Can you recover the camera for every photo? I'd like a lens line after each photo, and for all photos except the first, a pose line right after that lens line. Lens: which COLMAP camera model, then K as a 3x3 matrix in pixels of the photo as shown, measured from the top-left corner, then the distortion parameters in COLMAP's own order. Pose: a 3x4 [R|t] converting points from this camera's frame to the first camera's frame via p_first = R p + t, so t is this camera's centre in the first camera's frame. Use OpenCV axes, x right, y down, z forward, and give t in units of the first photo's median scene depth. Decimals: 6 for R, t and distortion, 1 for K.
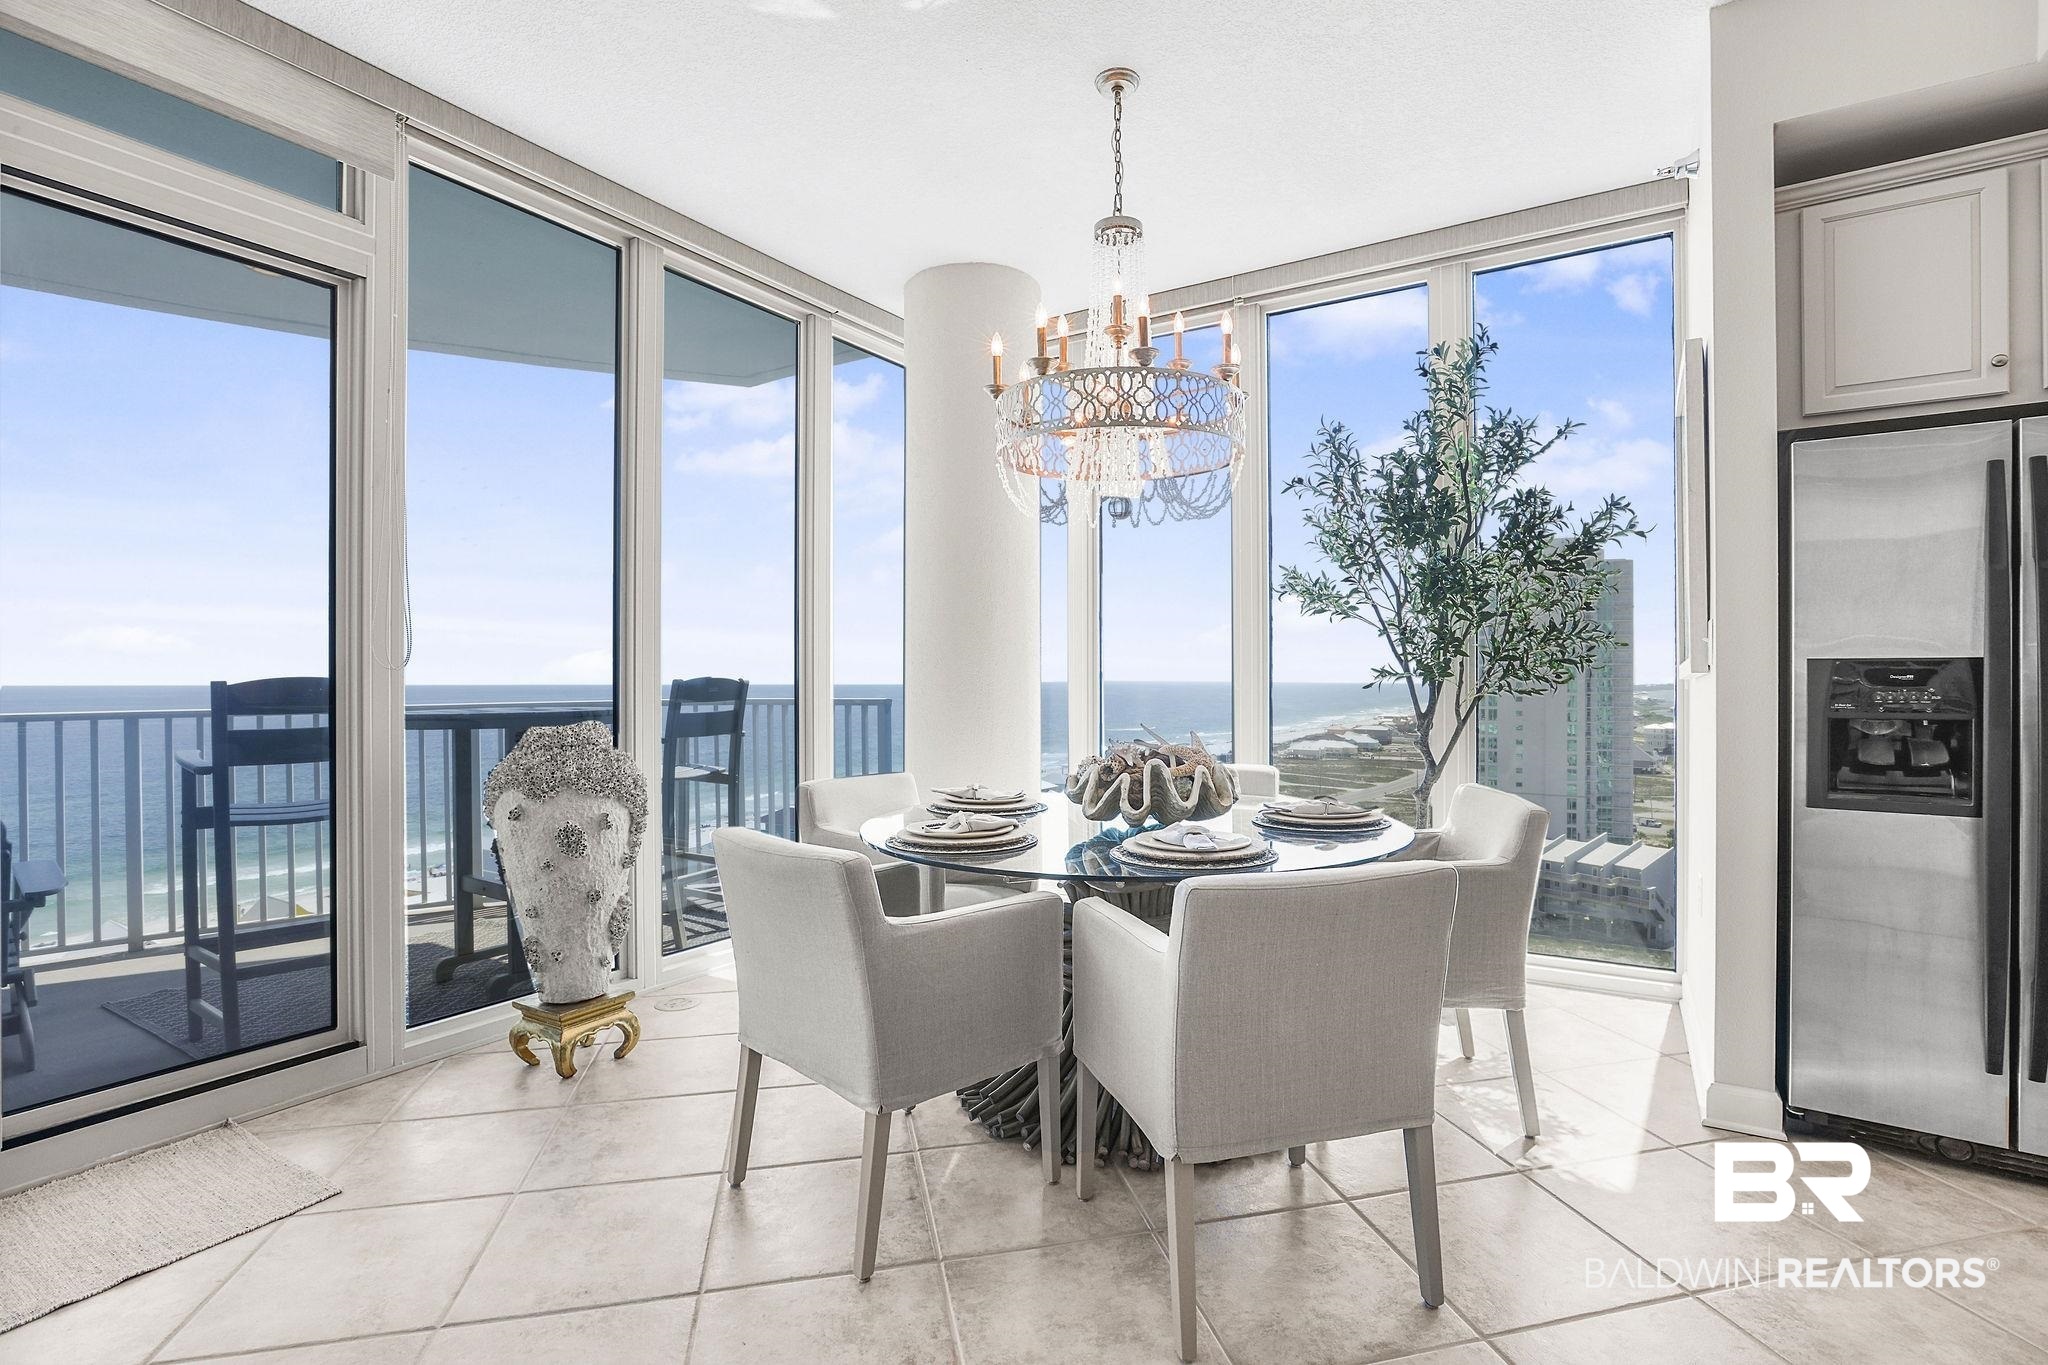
lens RADIAL K [[953.7, 0, 1068.5], [0, 953.7, 674.8], [0, 0, 1]] dist [-0.031610, 0.010097]
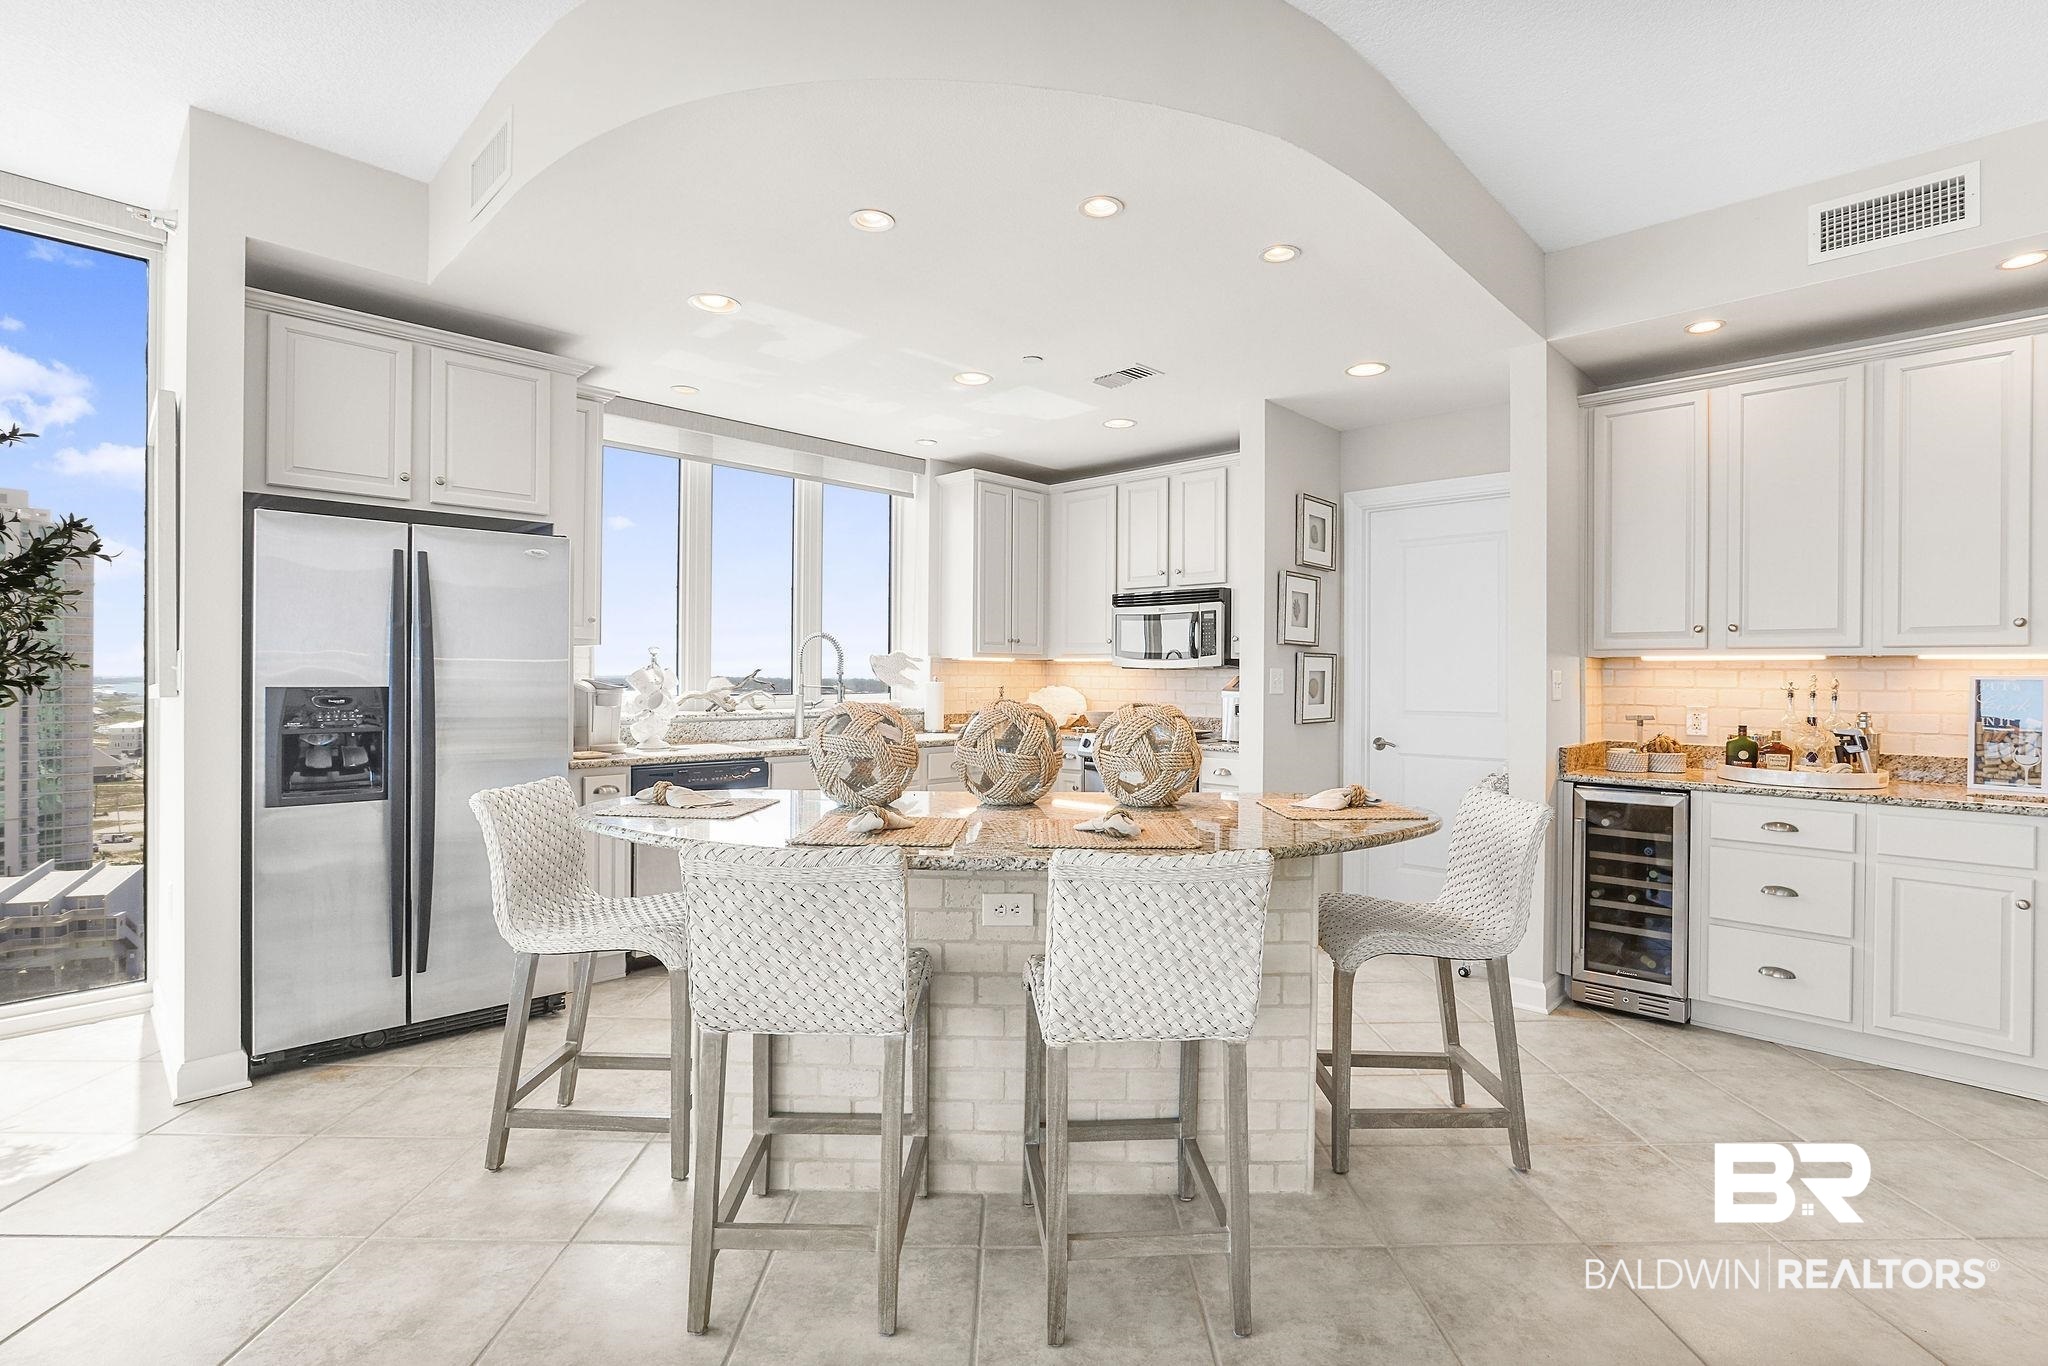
lens RADIAL K [[953.7, 0, 1021.9], [0, 953.7, 675.5], [0, 0, 1]] dist [-0.031610, 0.010097]
pose [[0.246080, -0.001415, 0.969248, -0.139917], [-0.008439, 0.999958, 0.003602, -0.039526], [-0.969213, -0.009066, 0.246058, -0.229719]]
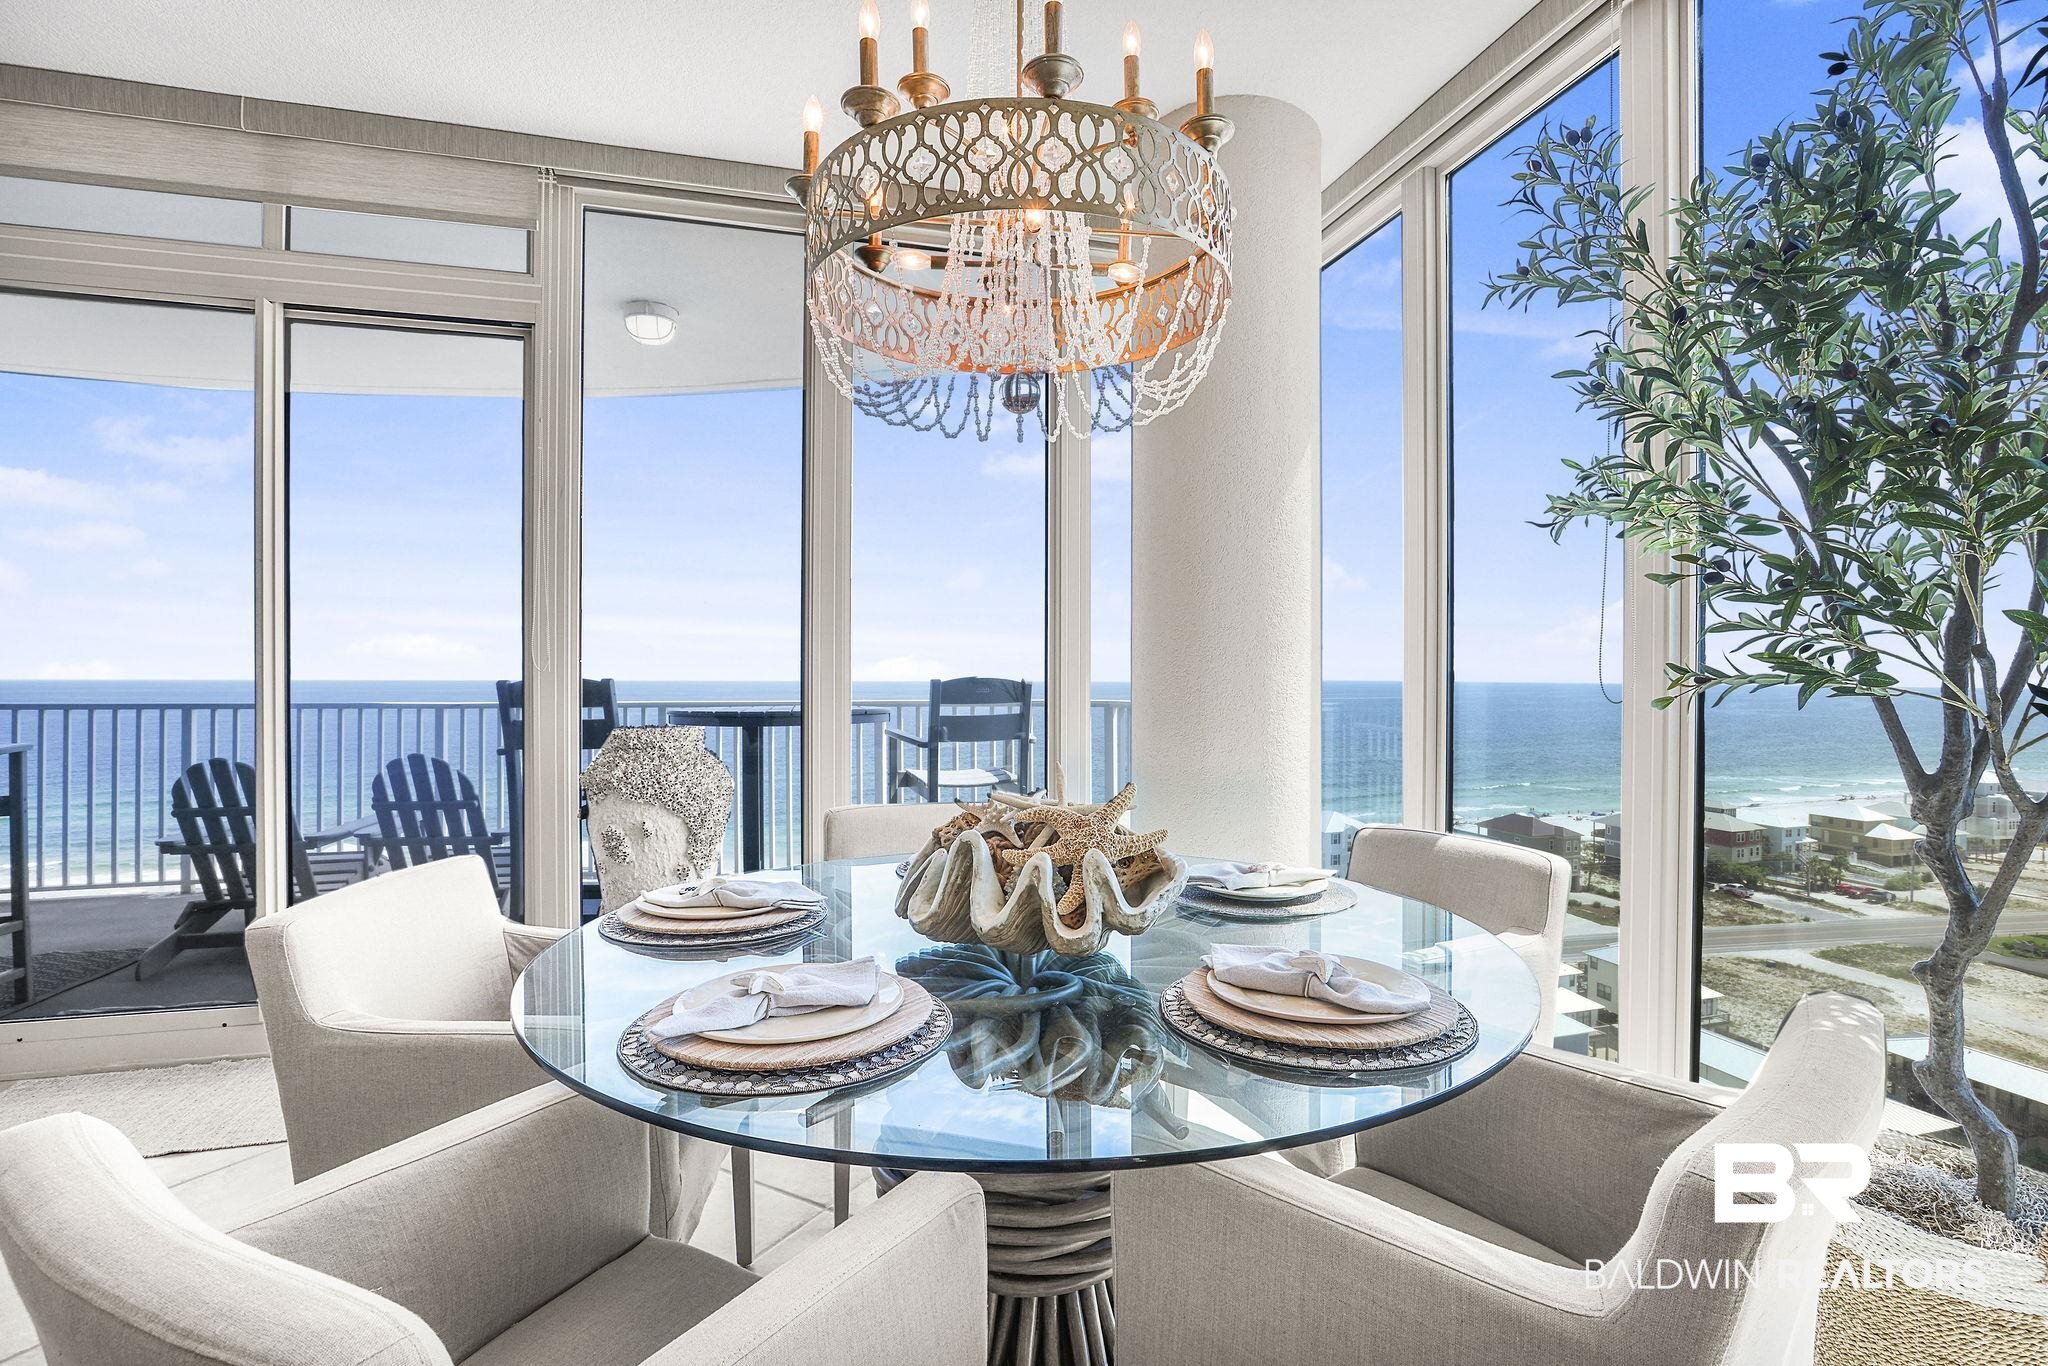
lens RADIAL K [[953.7, 0, 1036.6], [0, 953.7, 681.0], [0, 0, 1]] dist [-0.031610, 0.010097]
pose [[0.725713, 0.006288, -0.687969, 0.478874], [-0.001193, 0.999968, 0.007881, -0.002261], [0.687997, -0.004898, 0.725697, 0.593902]]
